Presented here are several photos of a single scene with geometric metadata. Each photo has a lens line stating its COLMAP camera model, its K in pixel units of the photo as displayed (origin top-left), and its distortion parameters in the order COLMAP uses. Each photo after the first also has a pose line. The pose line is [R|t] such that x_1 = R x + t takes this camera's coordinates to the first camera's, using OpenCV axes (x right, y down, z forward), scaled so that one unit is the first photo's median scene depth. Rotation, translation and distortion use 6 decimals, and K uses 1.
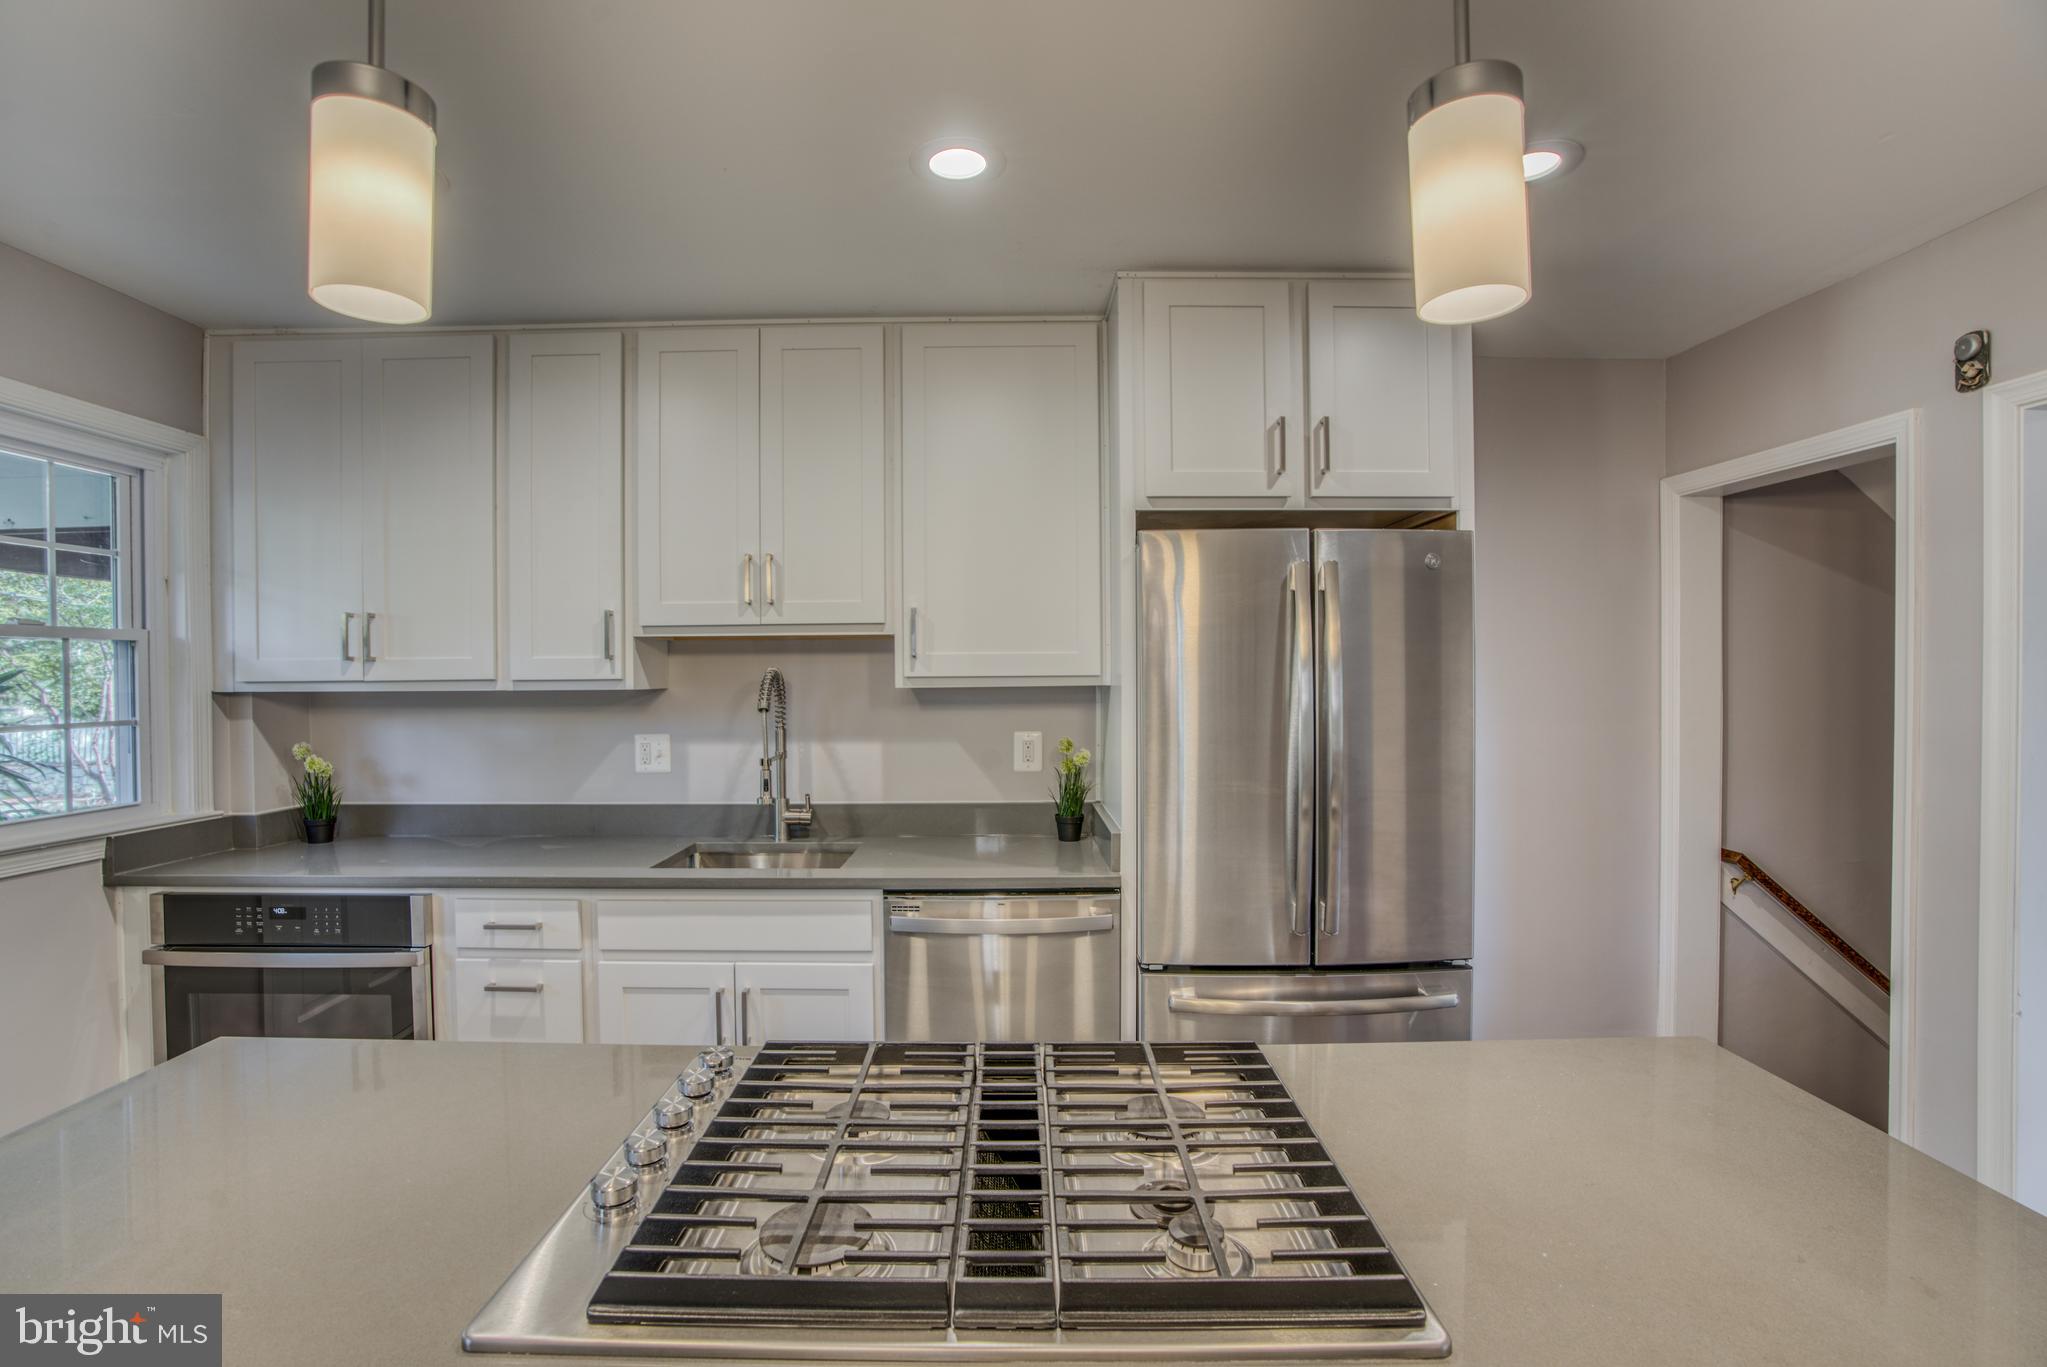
lens RADIAL K [[944.2, 0, 1009.7], [0, 944.2, 691.4], [0, 0, 1]] dist [-0.049570, 0.021378]
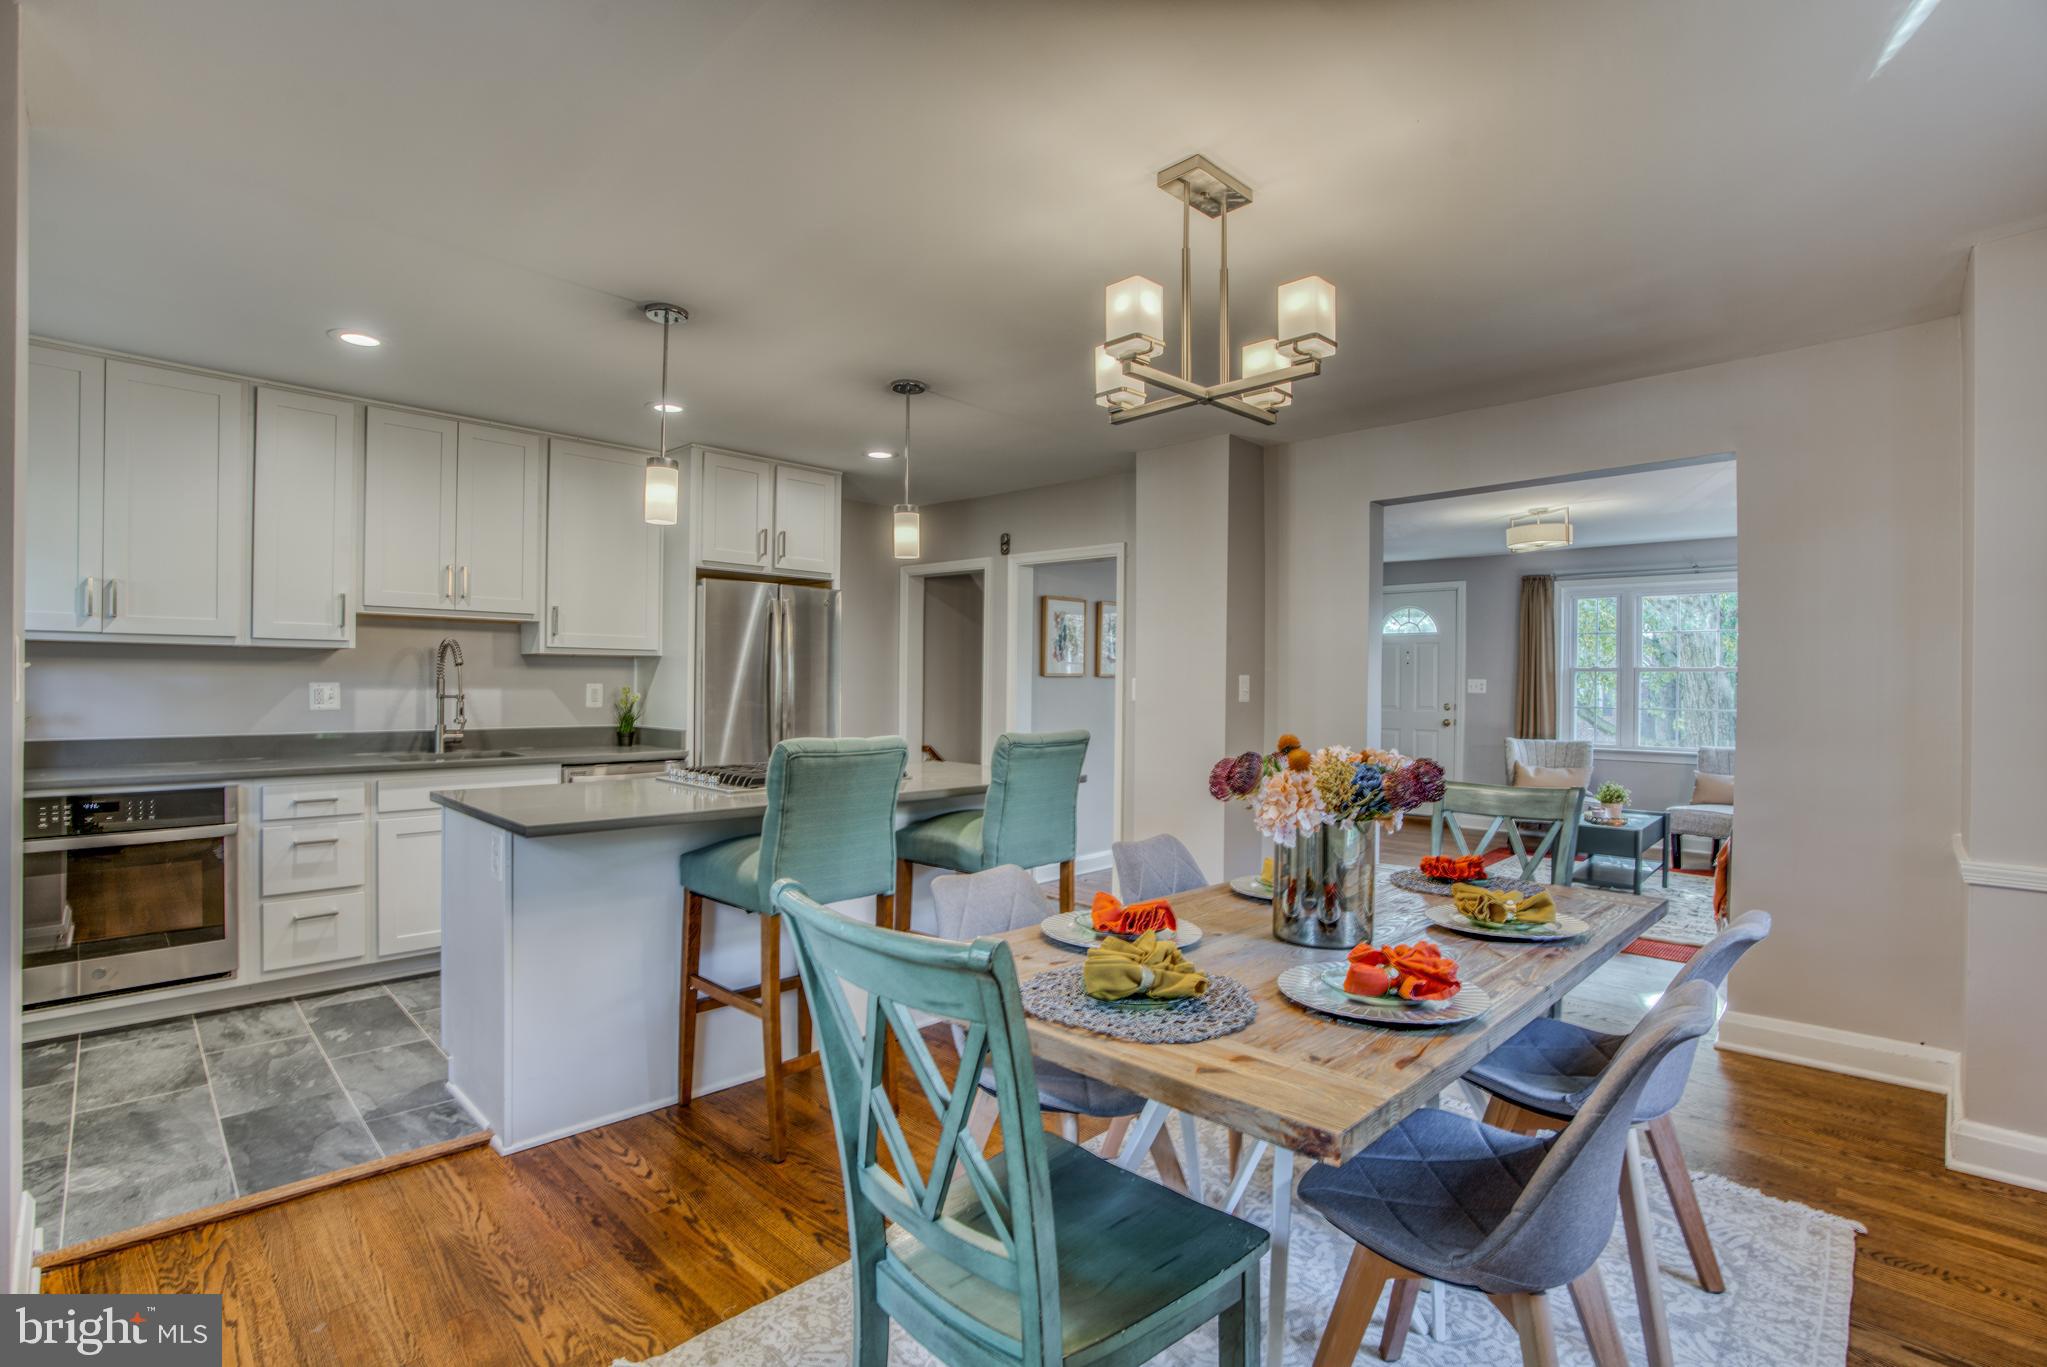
lens RADIAL K [[944.2, 0, 1020.4], [0, 944.2, 686.4], [0, 0, 1]] dist [-0.049570, 0.021378]
pose [[0.694669, 0.011295, 0.719241, -0.717139], [-0.009976, 0.999932, -0.006069, 0.055677], [-0.719260, -0.002959, 0.694735, -0.758284]]
